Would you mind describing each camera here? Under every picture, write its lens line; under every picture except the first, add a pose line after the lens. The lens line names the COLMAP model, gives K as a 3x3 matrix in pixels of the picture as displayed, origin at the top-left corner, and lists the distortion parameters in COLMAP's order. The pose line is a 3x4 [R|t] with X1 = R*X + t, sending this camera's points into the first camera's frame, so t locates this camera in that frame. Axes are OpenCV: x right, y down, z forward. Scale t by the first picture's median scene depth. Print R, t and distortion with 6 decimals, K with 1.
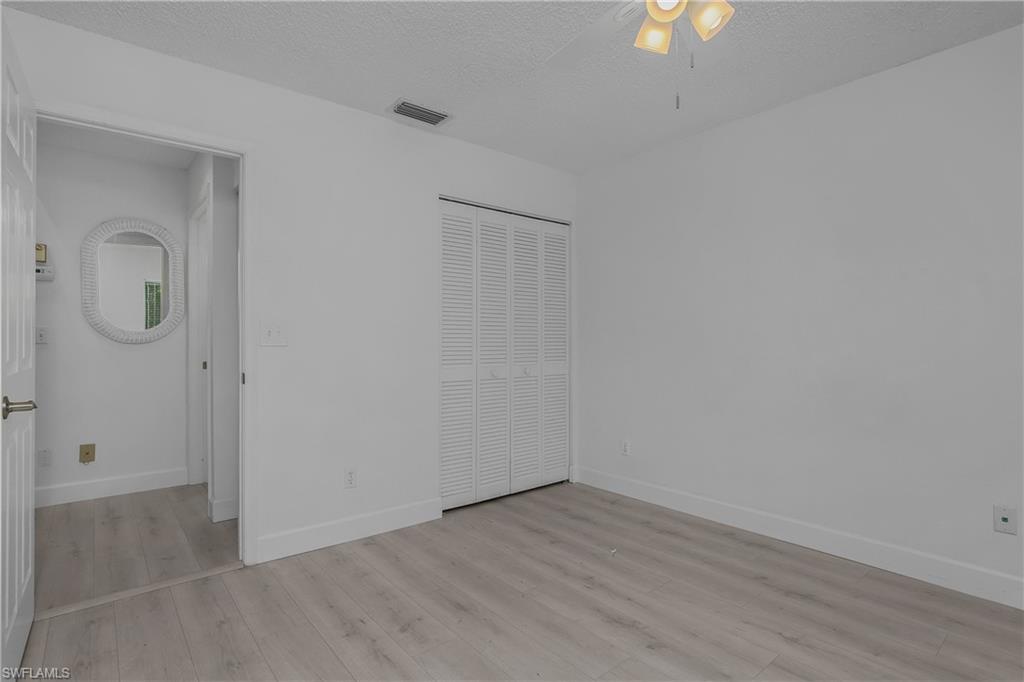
lens RADIAL K [[516.9, 0, 514.9], [0, 516.9, 343.1], [0, 0, 1]] dist [-0.003336, -0.000214]
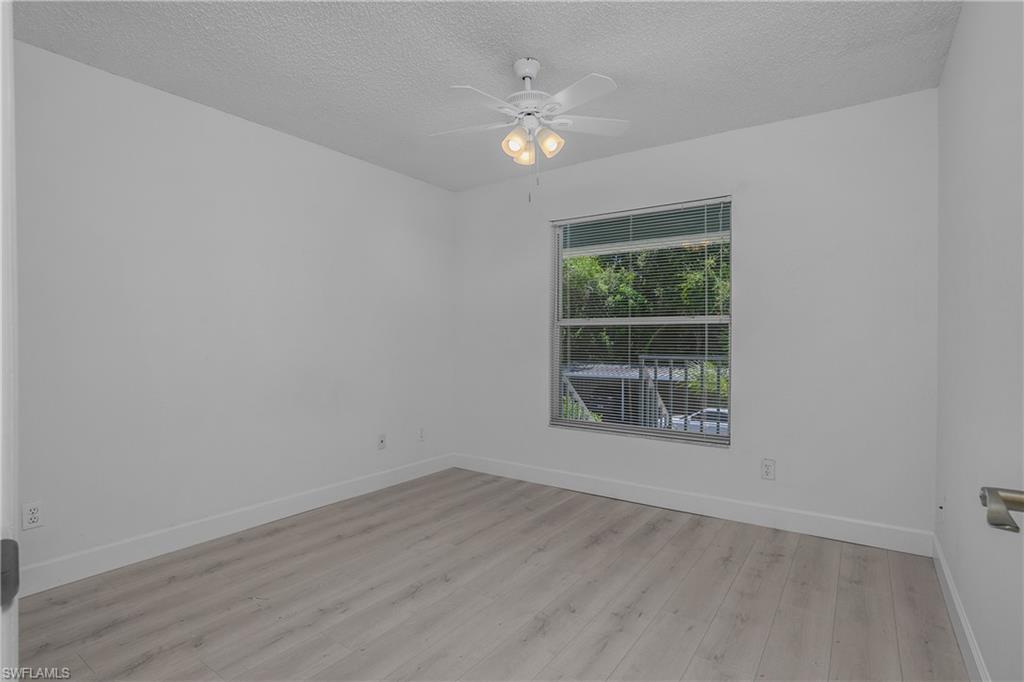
lens RADIAL K [[516.9, 0, 514.9], [0, 516.9, 343.1], [0, 0, 1]] dist [-0.003336, -0.000214]
pose [[-0.278980, 0.002026, 0.960295, -0.749568], [0.006334, 0.999980, -0.000270, 0.009409], [-0.960276, 0.006007, -0.278987, 0.899001]]
